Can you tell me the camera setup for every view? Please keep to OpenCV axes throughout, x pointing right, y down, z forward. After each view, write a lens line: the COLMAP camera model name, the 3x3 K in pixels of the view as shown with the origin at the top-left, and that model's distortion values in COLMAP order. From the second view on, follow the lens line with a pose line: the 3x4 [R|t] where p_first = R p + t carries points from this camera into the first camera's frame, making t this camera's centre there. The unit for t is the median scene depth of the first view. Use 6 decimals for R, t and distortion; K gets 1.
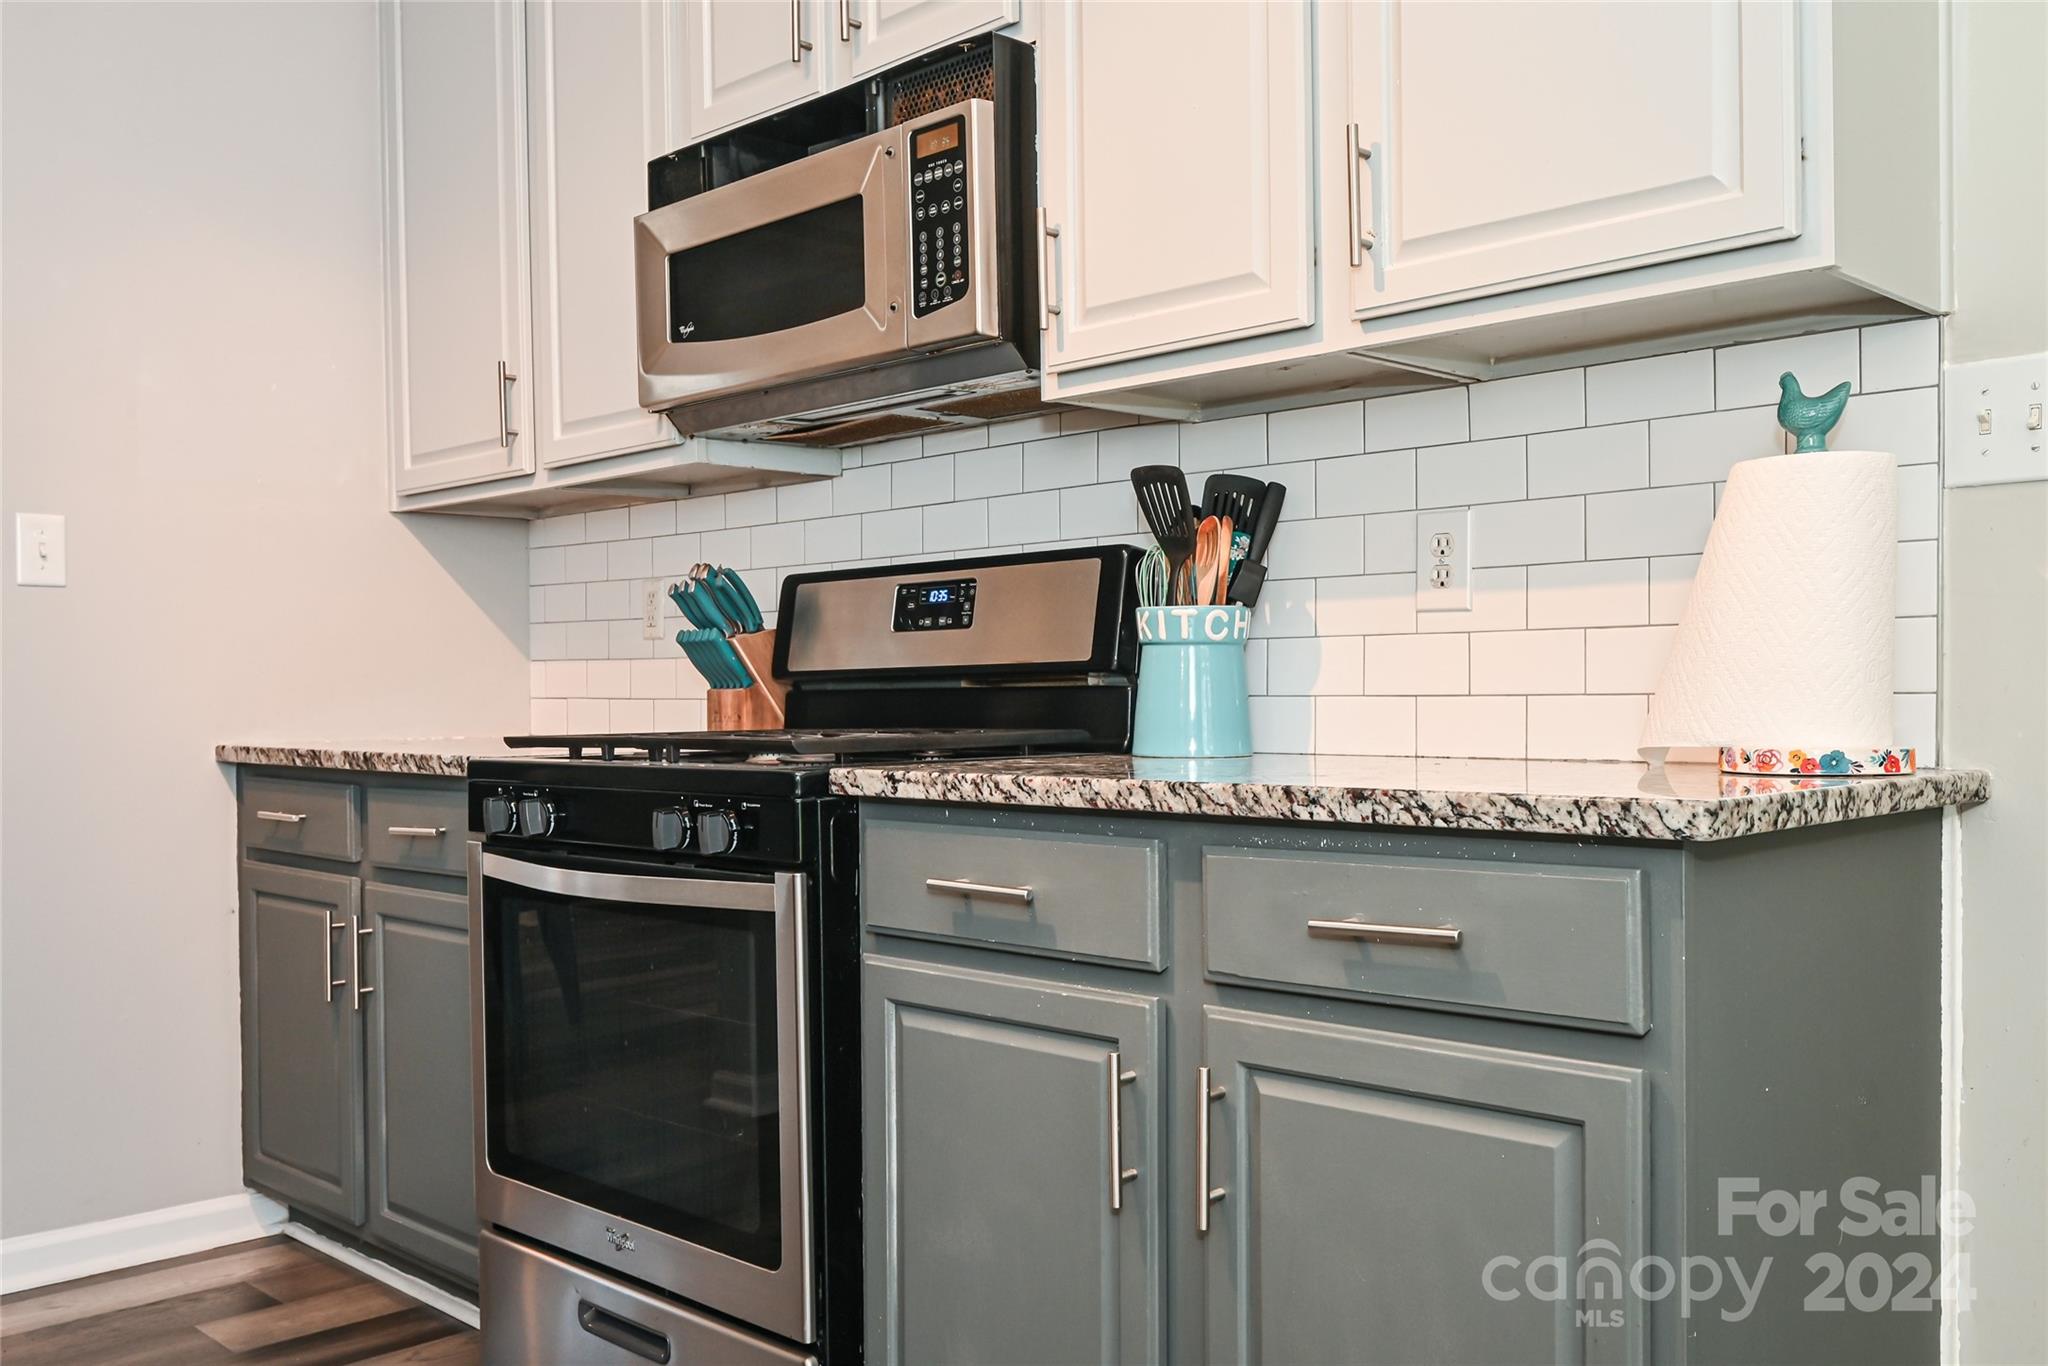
lens RADIAL K [[1776.1, 0, 1024.9], [0, 1776.1, 701.6], [0, 0, 1]] dist [-0.006621, -0.010408]
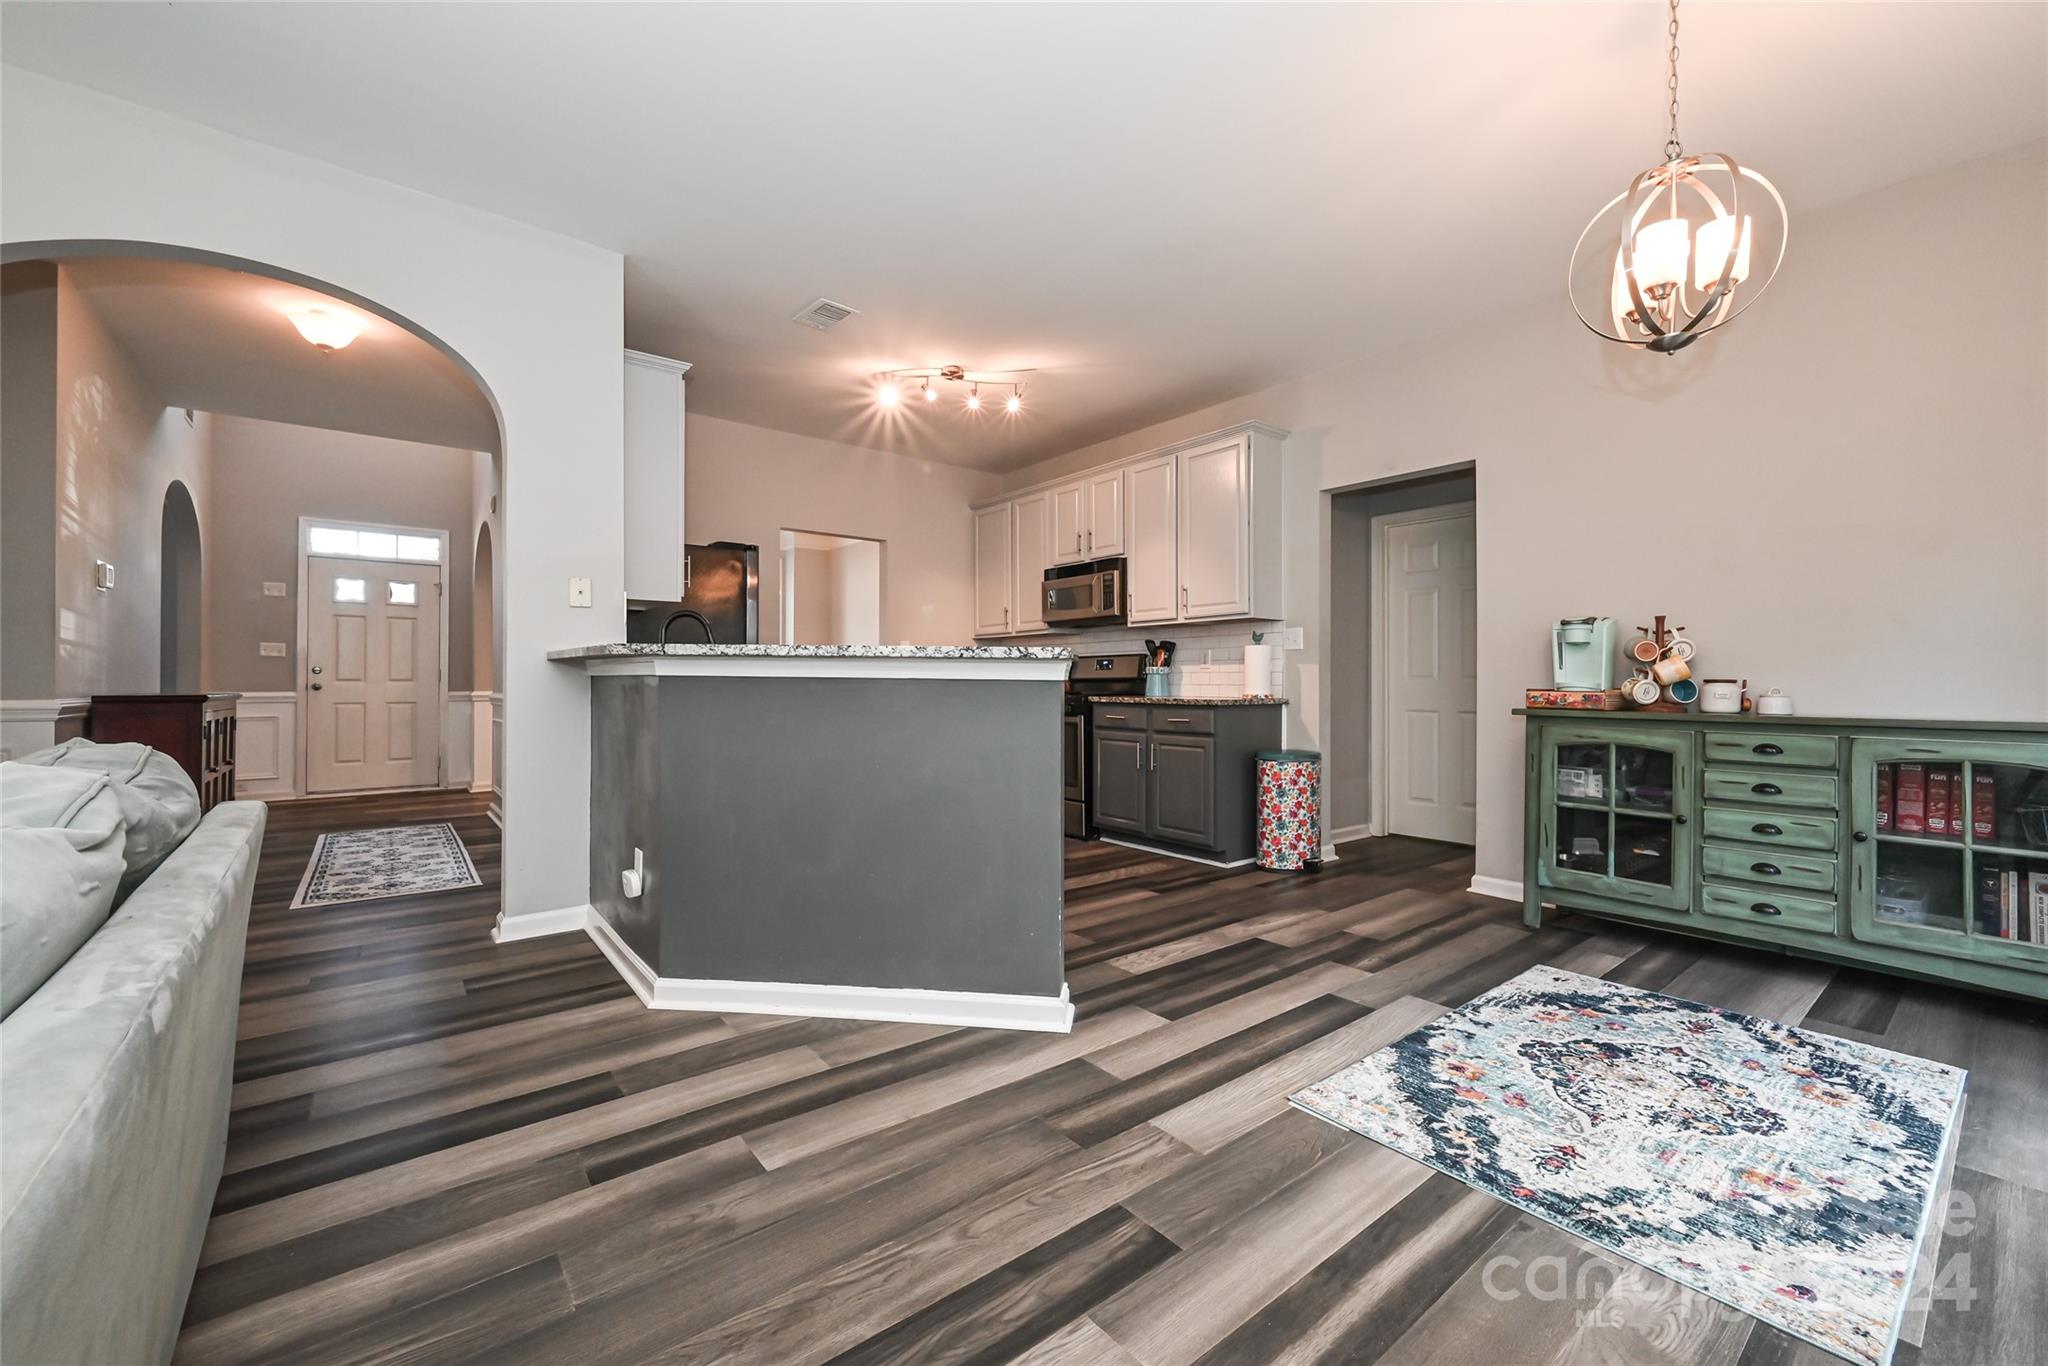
lens RADIAL K [[809.5, 0, 1031.7], [0, 809.5, 681.8], [0, 0, 1]] dist [-0.000915, 0.000325]
pose [[0.994080, 0.010350, -0.108153, -0.012462], [-0.010957, 0.999927, -0.005011, 0.006242], [0.108093, 0.006167, 0.994122, -1.504121]]
